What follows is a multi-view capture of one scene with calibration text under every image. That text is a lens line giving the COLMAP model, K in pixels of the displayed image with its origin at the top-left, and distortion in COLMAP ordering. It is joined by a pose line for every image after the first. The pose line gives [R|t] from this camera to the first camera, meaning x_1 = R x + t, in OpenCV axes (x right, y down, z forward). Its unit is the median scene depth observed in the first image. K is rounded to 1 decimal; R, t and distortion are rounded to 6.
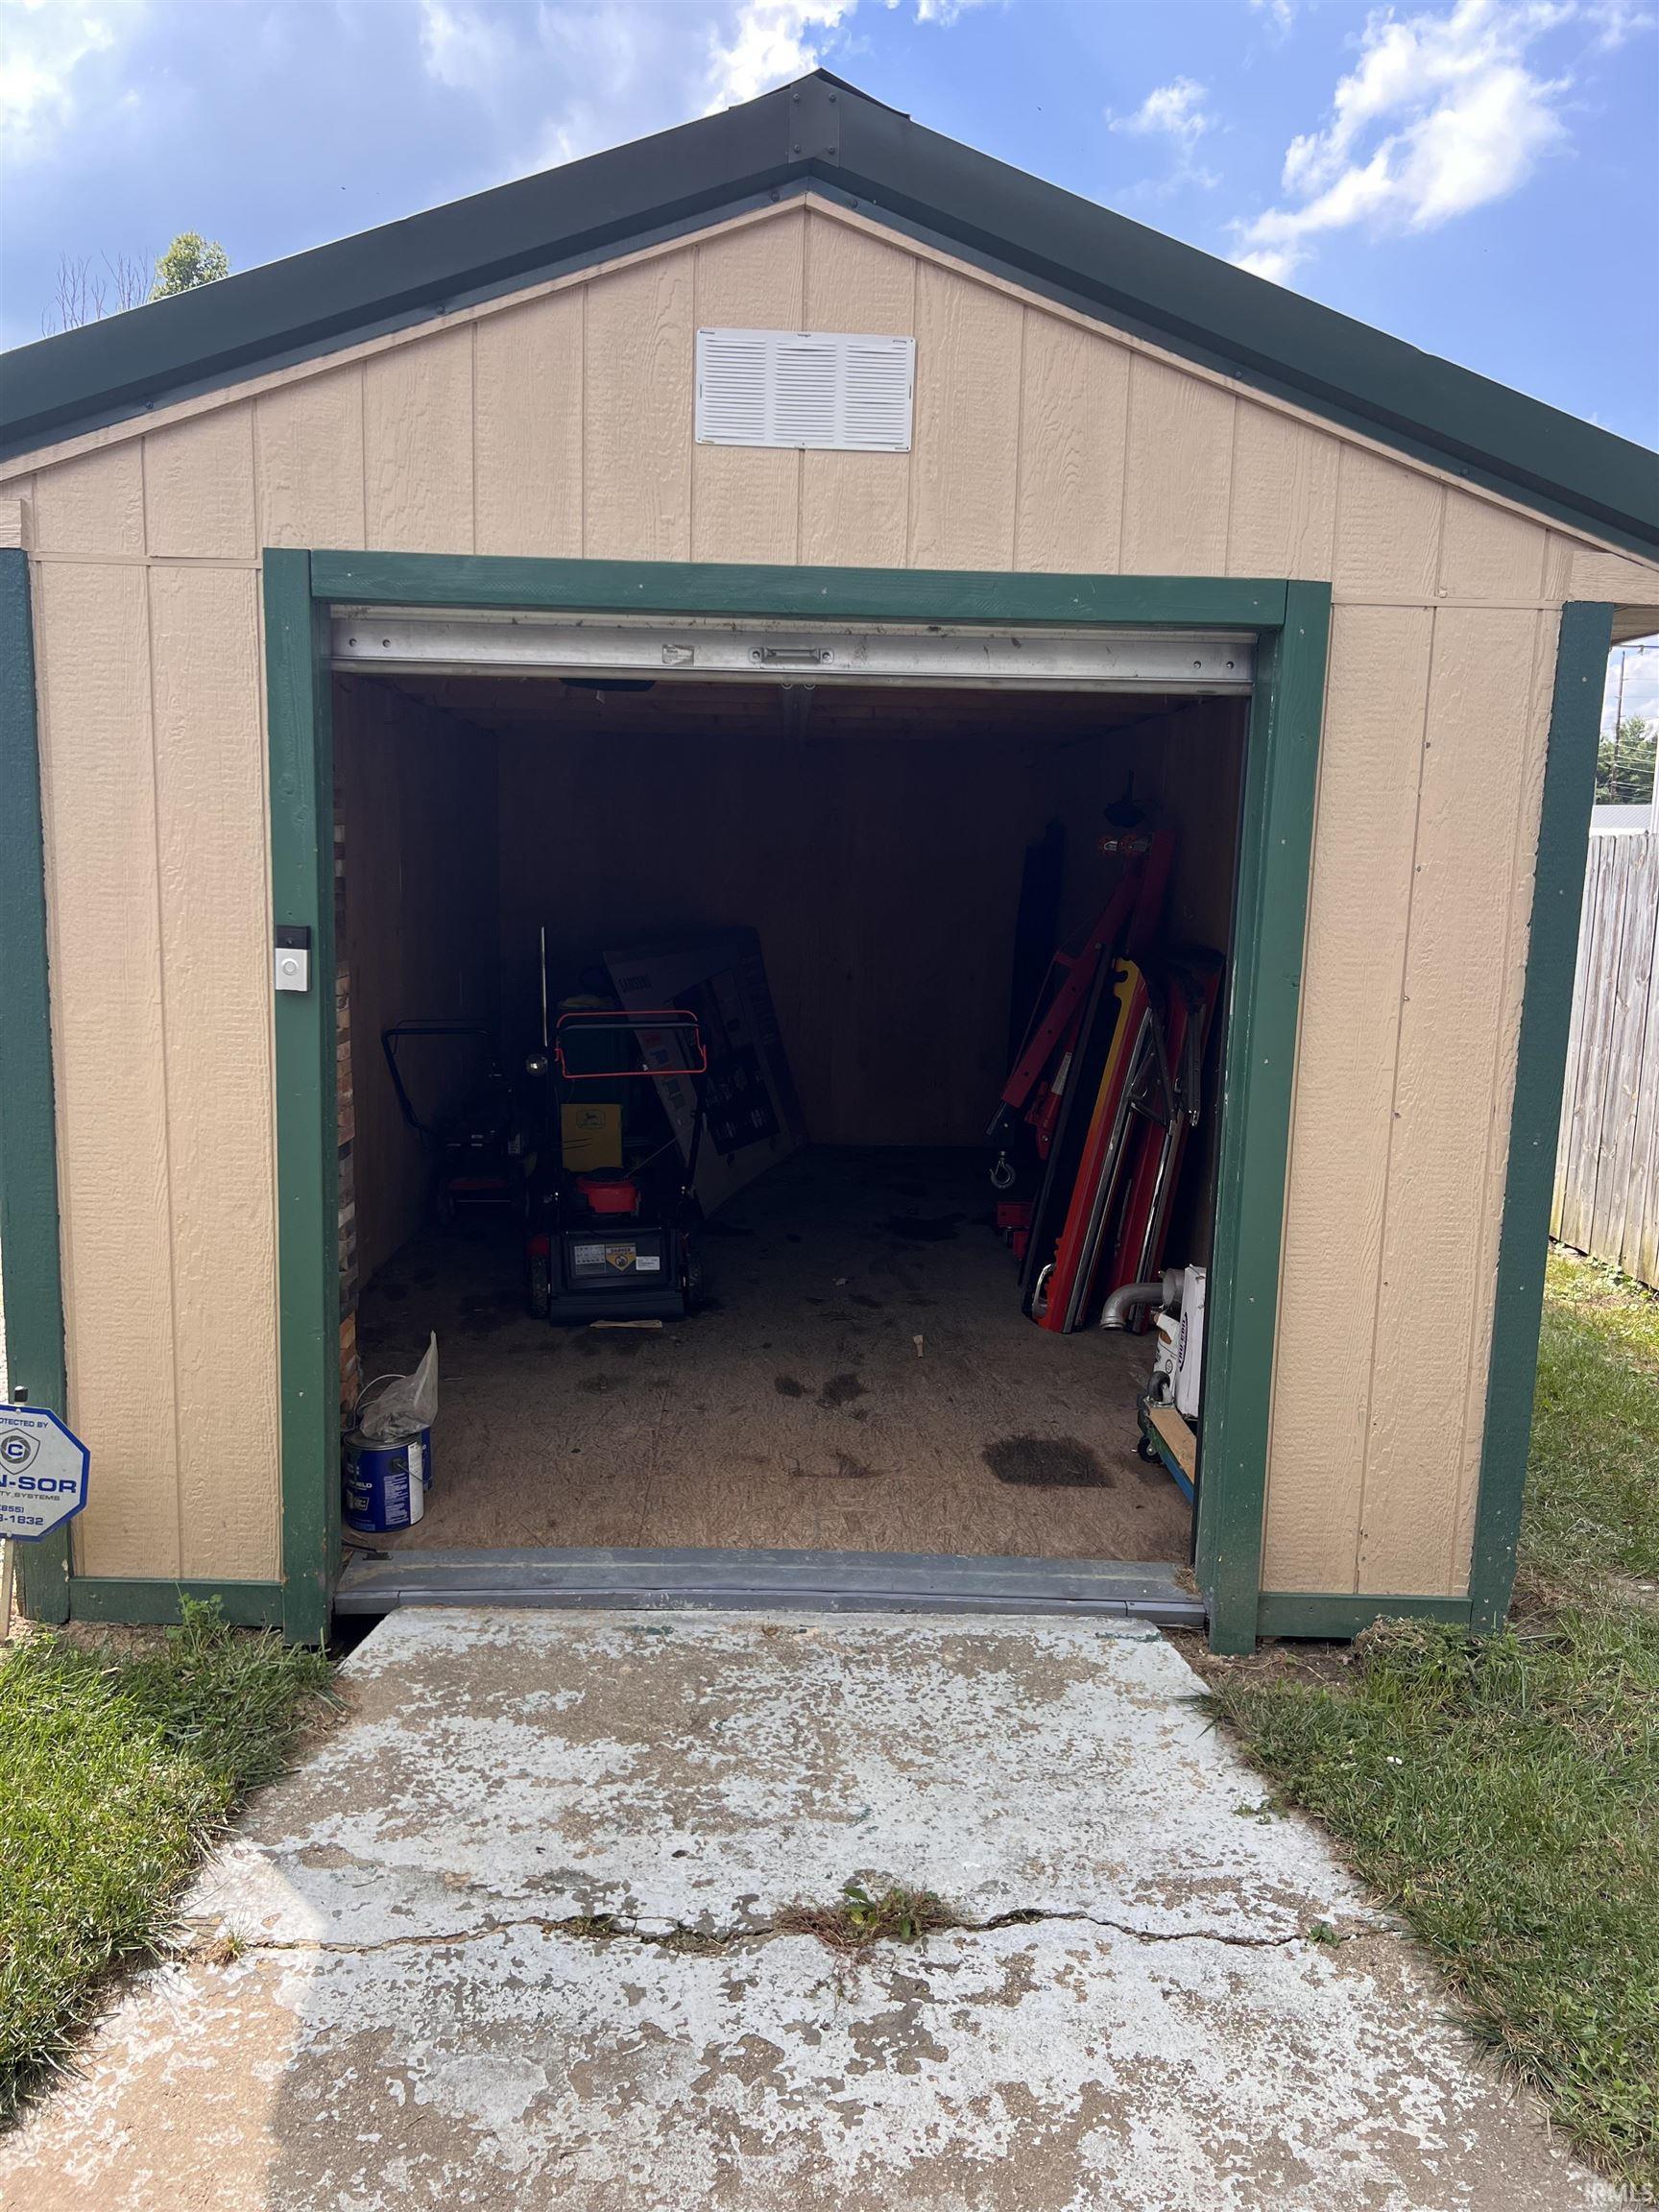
lens RADIAL K [[1666.6, 0, 829.5], [0, 1666.6, 1106.0], [0, 0, 1]] dist [-0.001512, -0.003546]
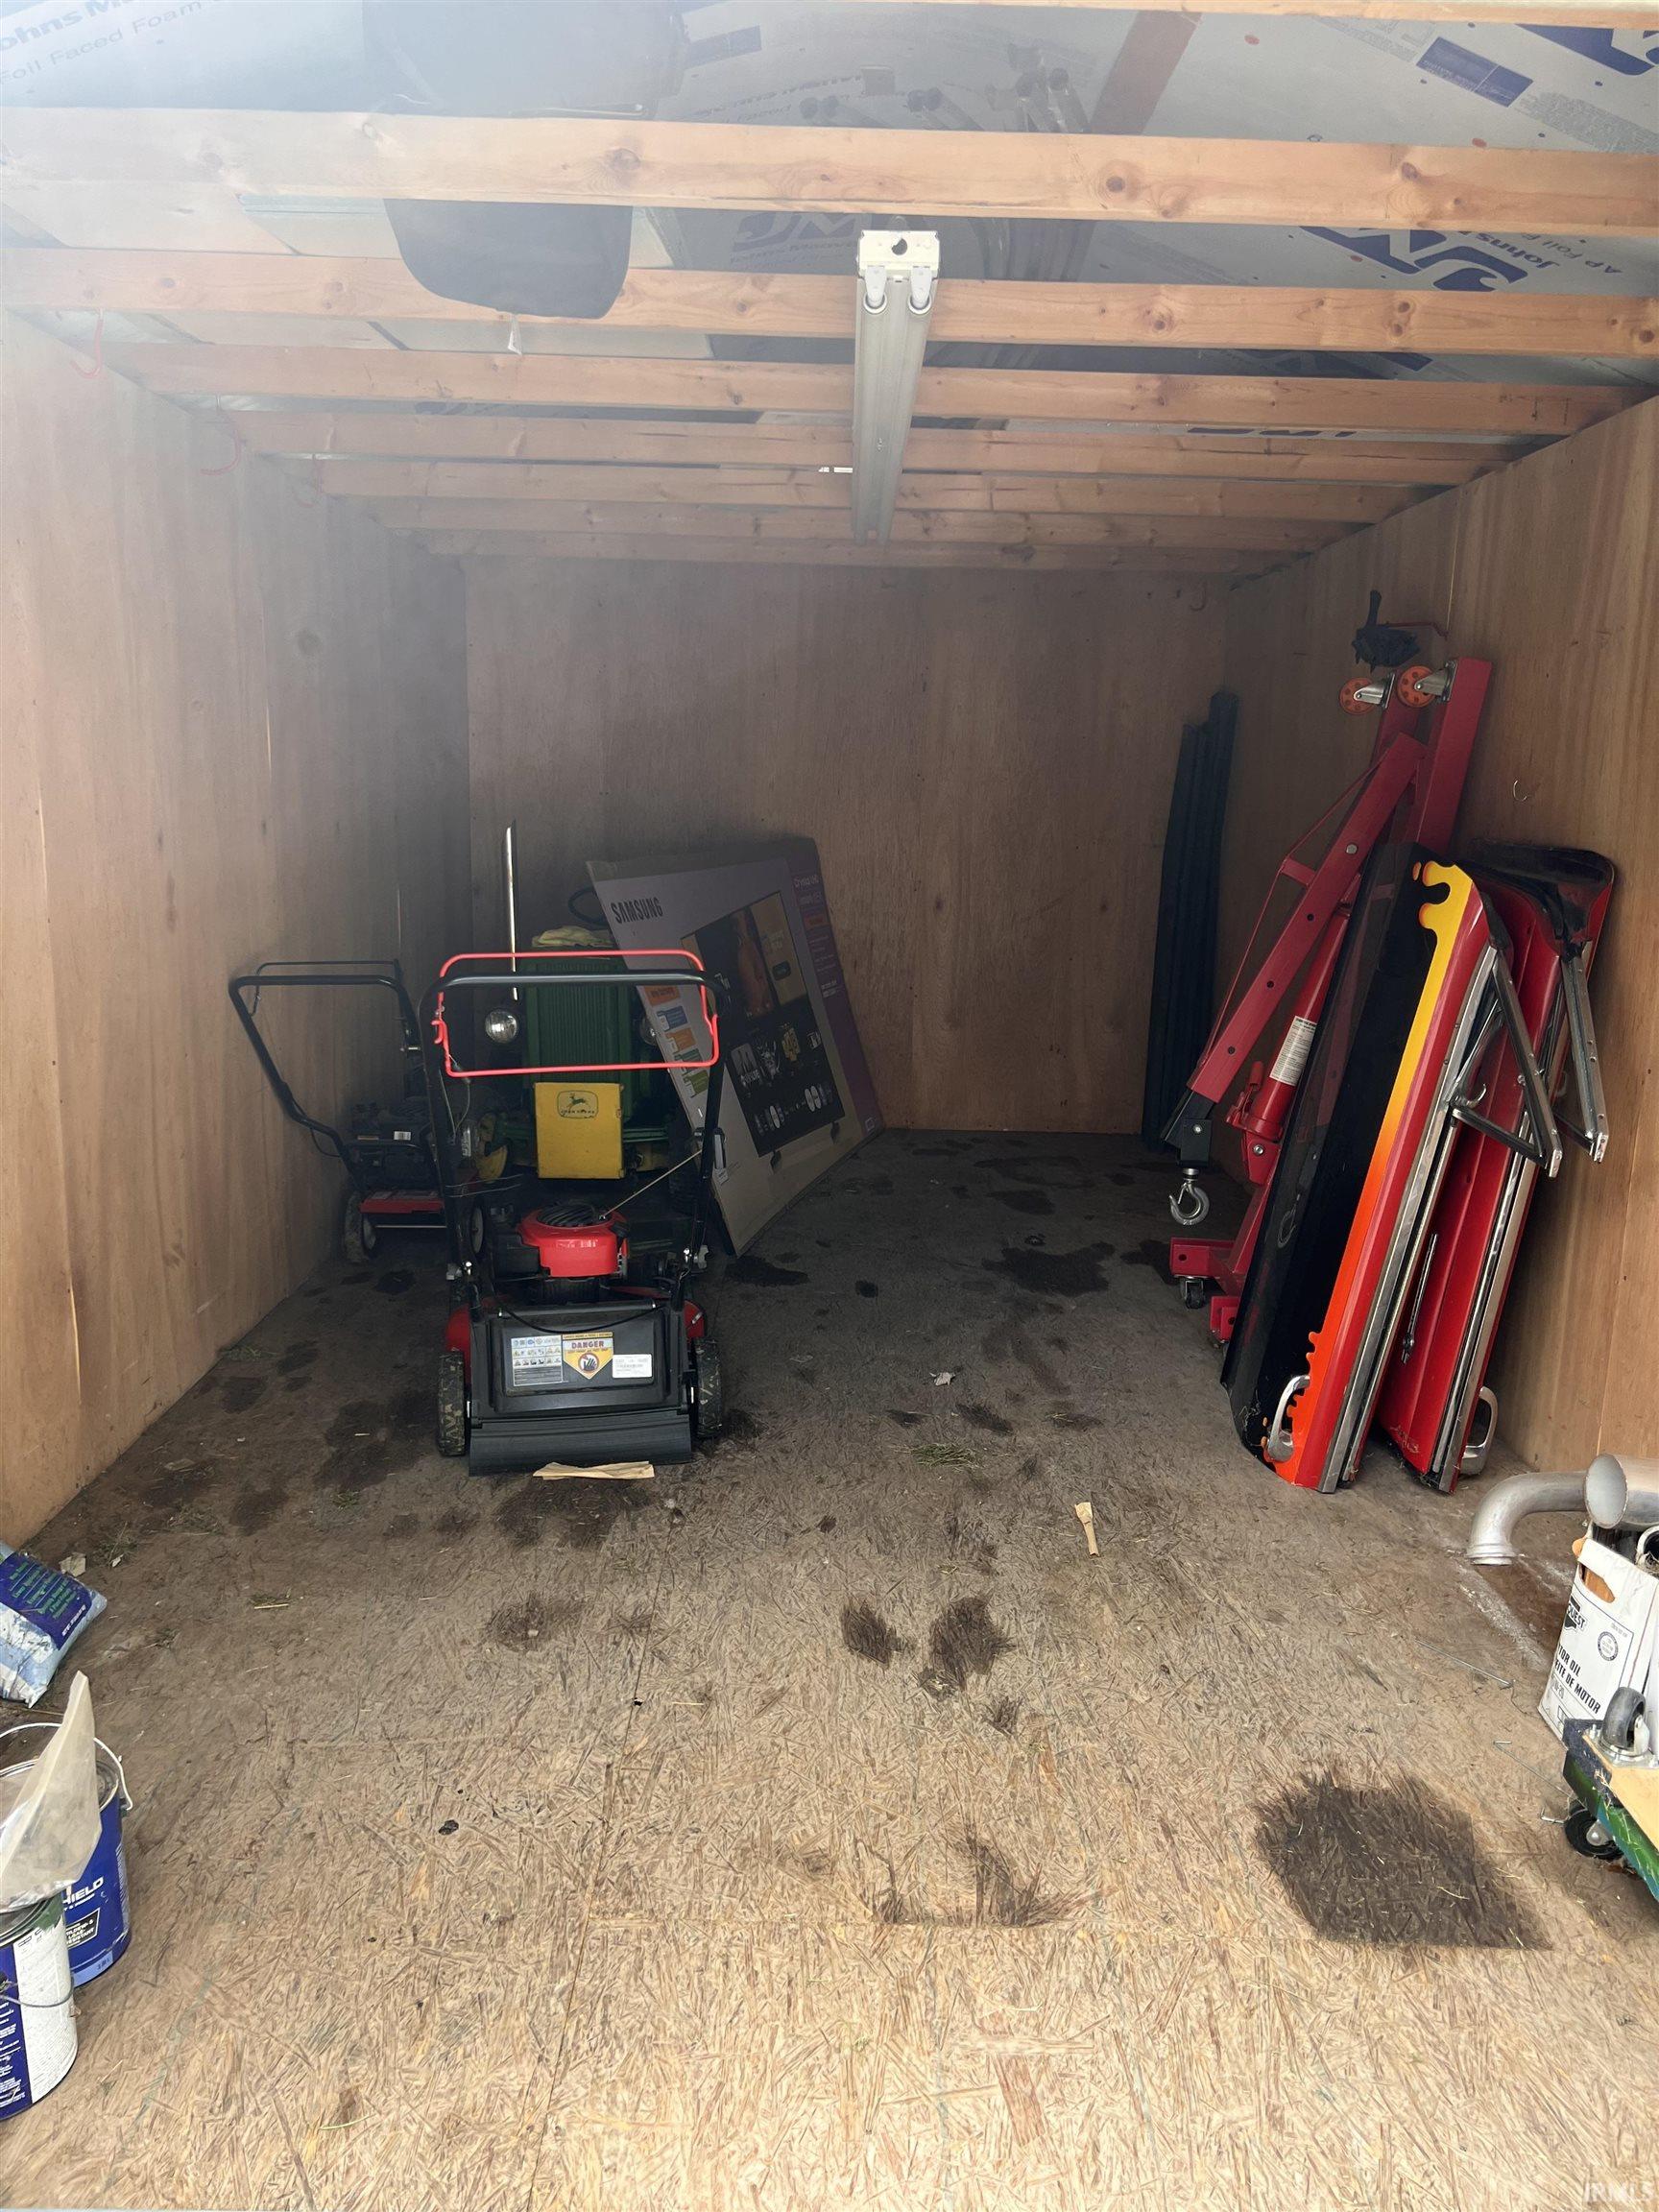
lens RADIAL K [[1666.6, 0, 829.5], [0, 1666.6, 1106.0], [0, 0, 1]] dist [-0.001512, -0.003546]
pose [[0.999394, 0.005840, -0.034323, -0.017033], [-0.004579, 0.999316, 0.036686, -0.023740], [0.034514, -0.036507, 0.998737, 0.406731]]
